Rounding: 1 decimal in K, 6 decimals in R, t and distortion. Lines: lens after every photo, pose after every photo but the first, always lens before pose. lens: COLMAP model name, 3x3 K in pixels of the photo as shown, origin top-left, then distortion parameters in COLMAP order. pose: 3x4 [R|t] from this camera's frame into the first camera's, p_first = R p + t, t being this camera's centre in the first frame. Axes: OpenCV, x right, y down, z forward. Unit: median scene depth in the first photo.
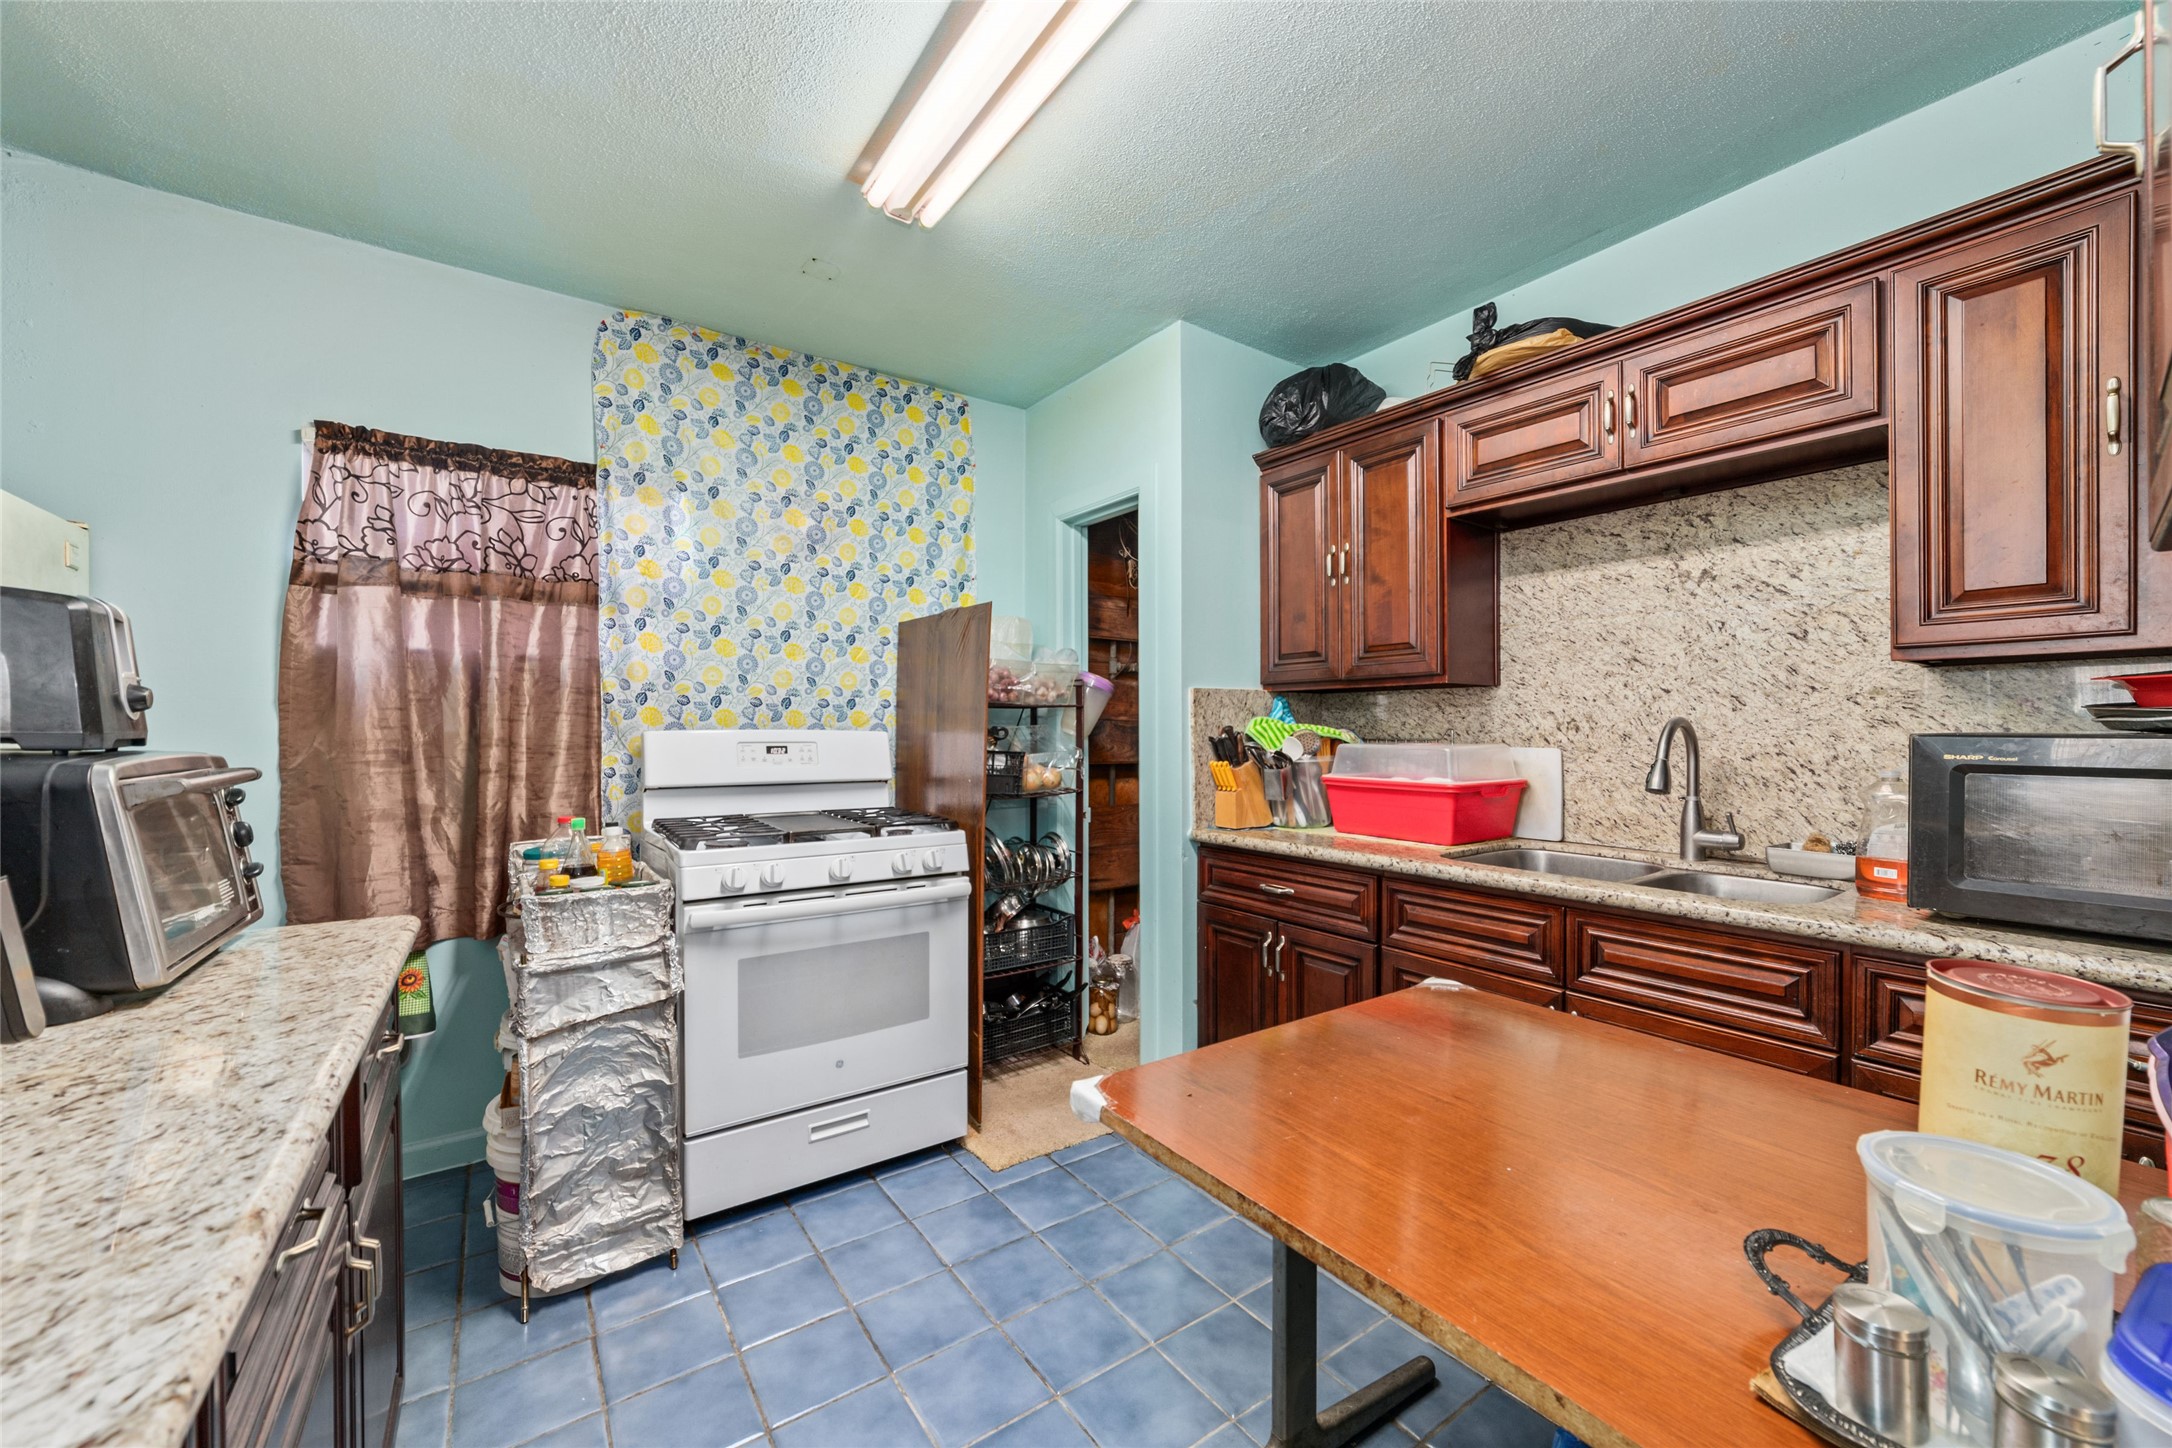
lens RADIAL K [[842.8, 0, 1091.8], [0, 842.8, 729.3], [0, 0, 1]] dist [-0.007228, 0.004699]
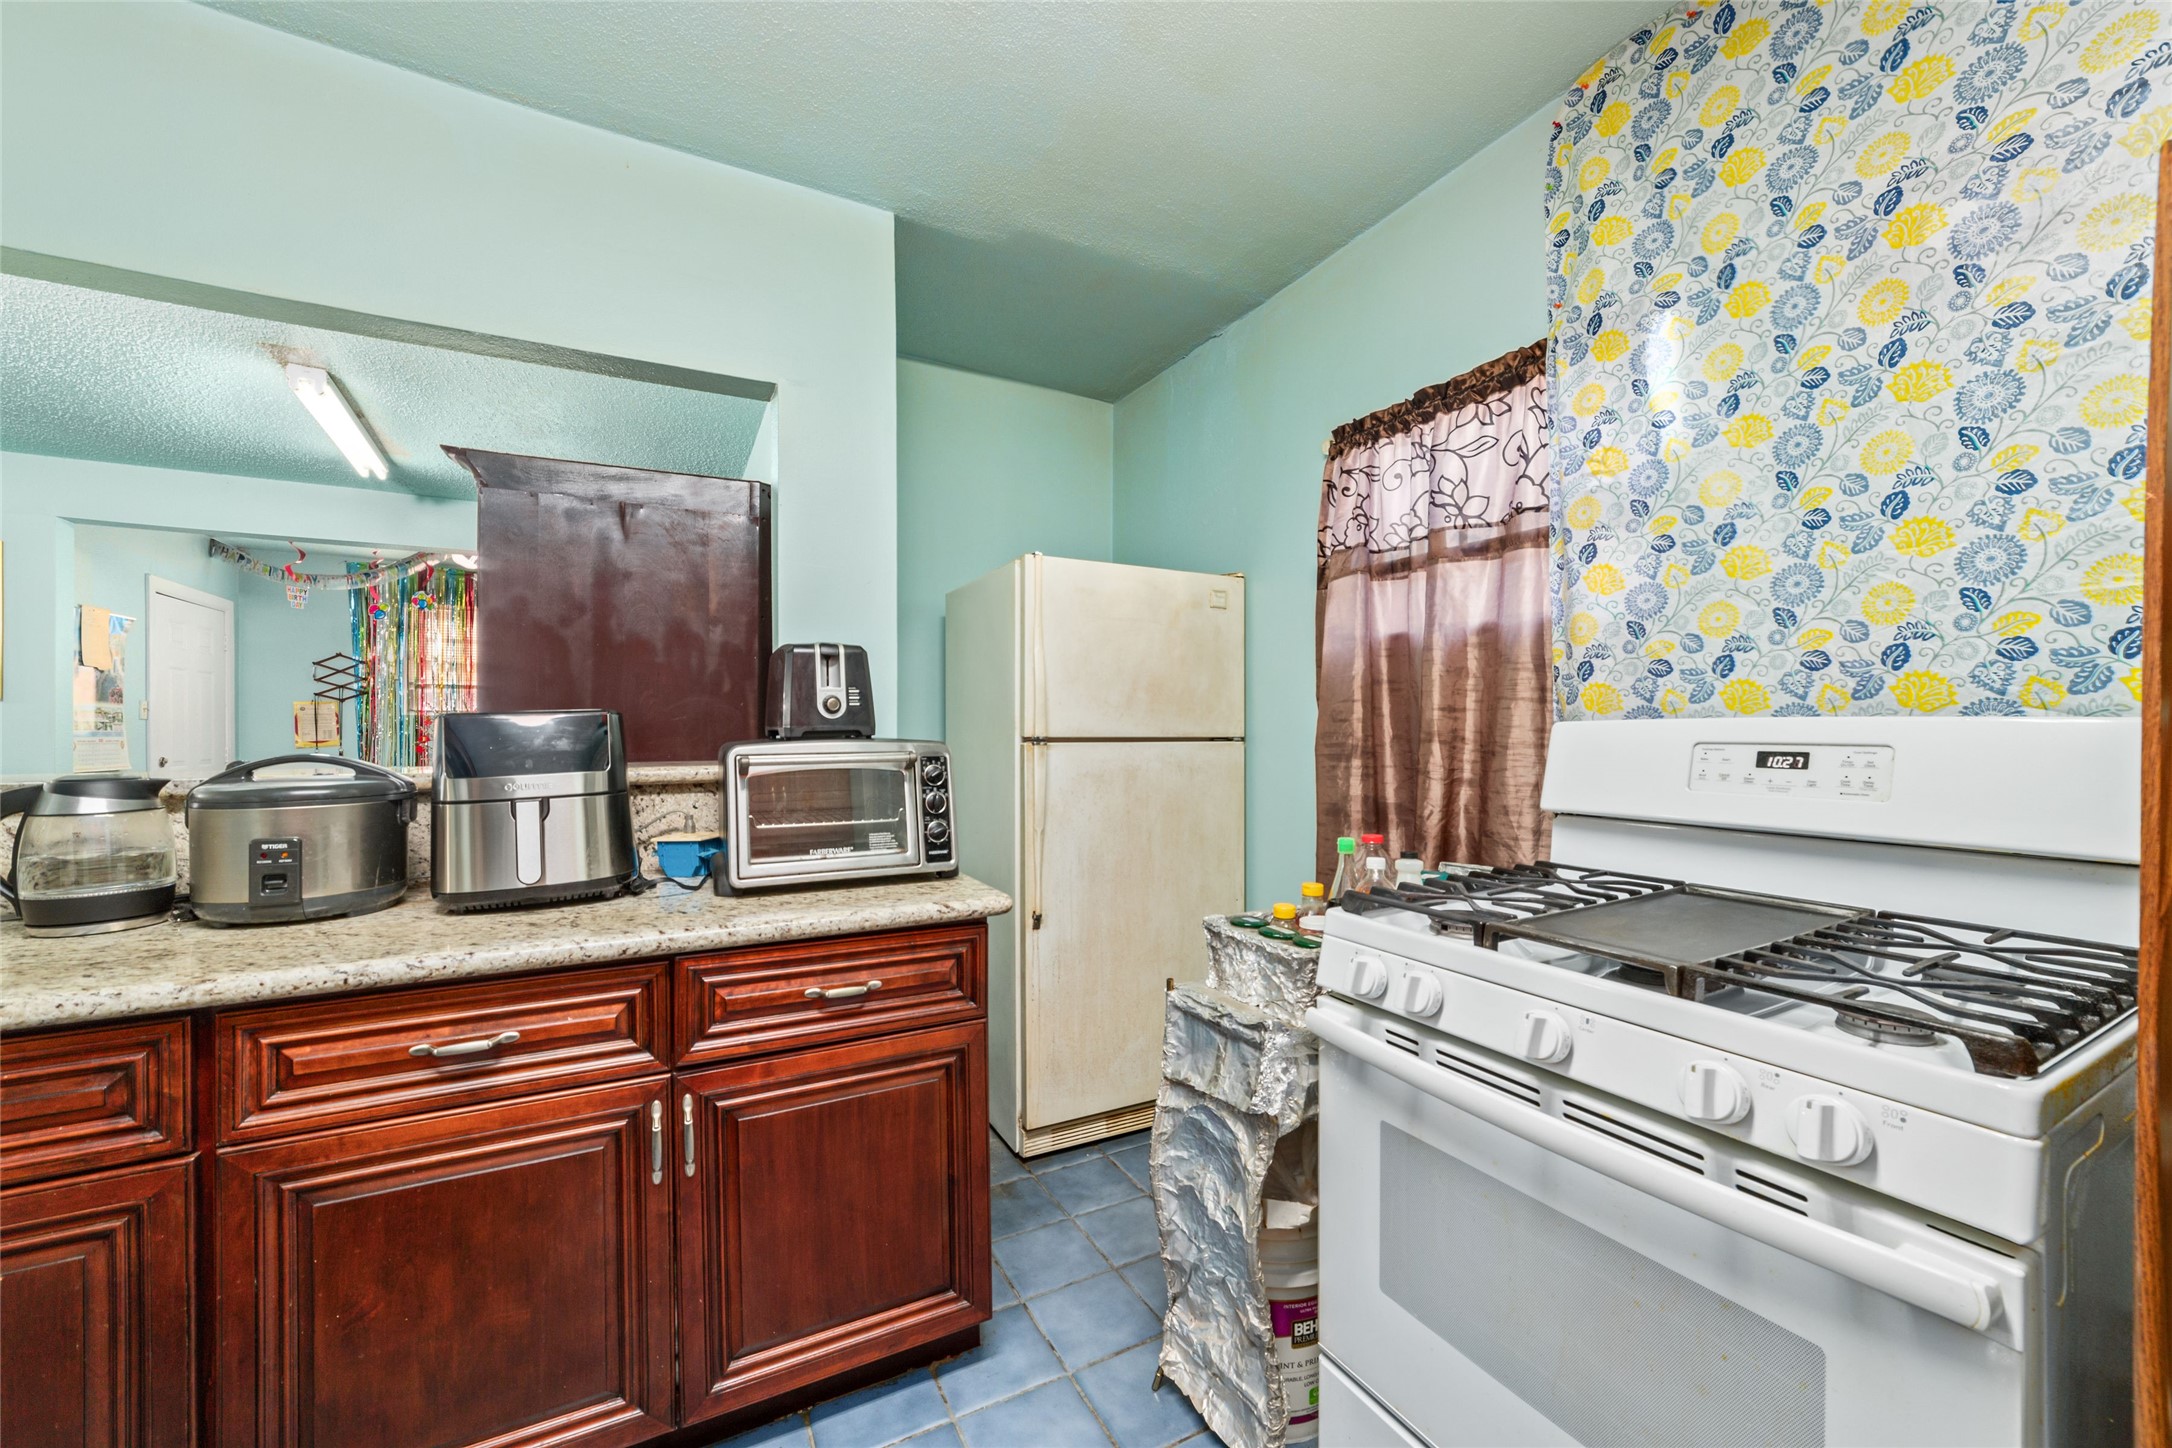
lens RADIAL K [[842.8, 0, 1143.4], [0, 842.8, 733.9], [0, 0, 1]] dist [-0.007228, 0.004699]
pose [[-0.095499, 0.005762, -0.995413, 0.130500], [0.002982, 0.999980, 0.005502, 0.006792], [0.995425, -0.002443, -0.095515, 0.720894]]
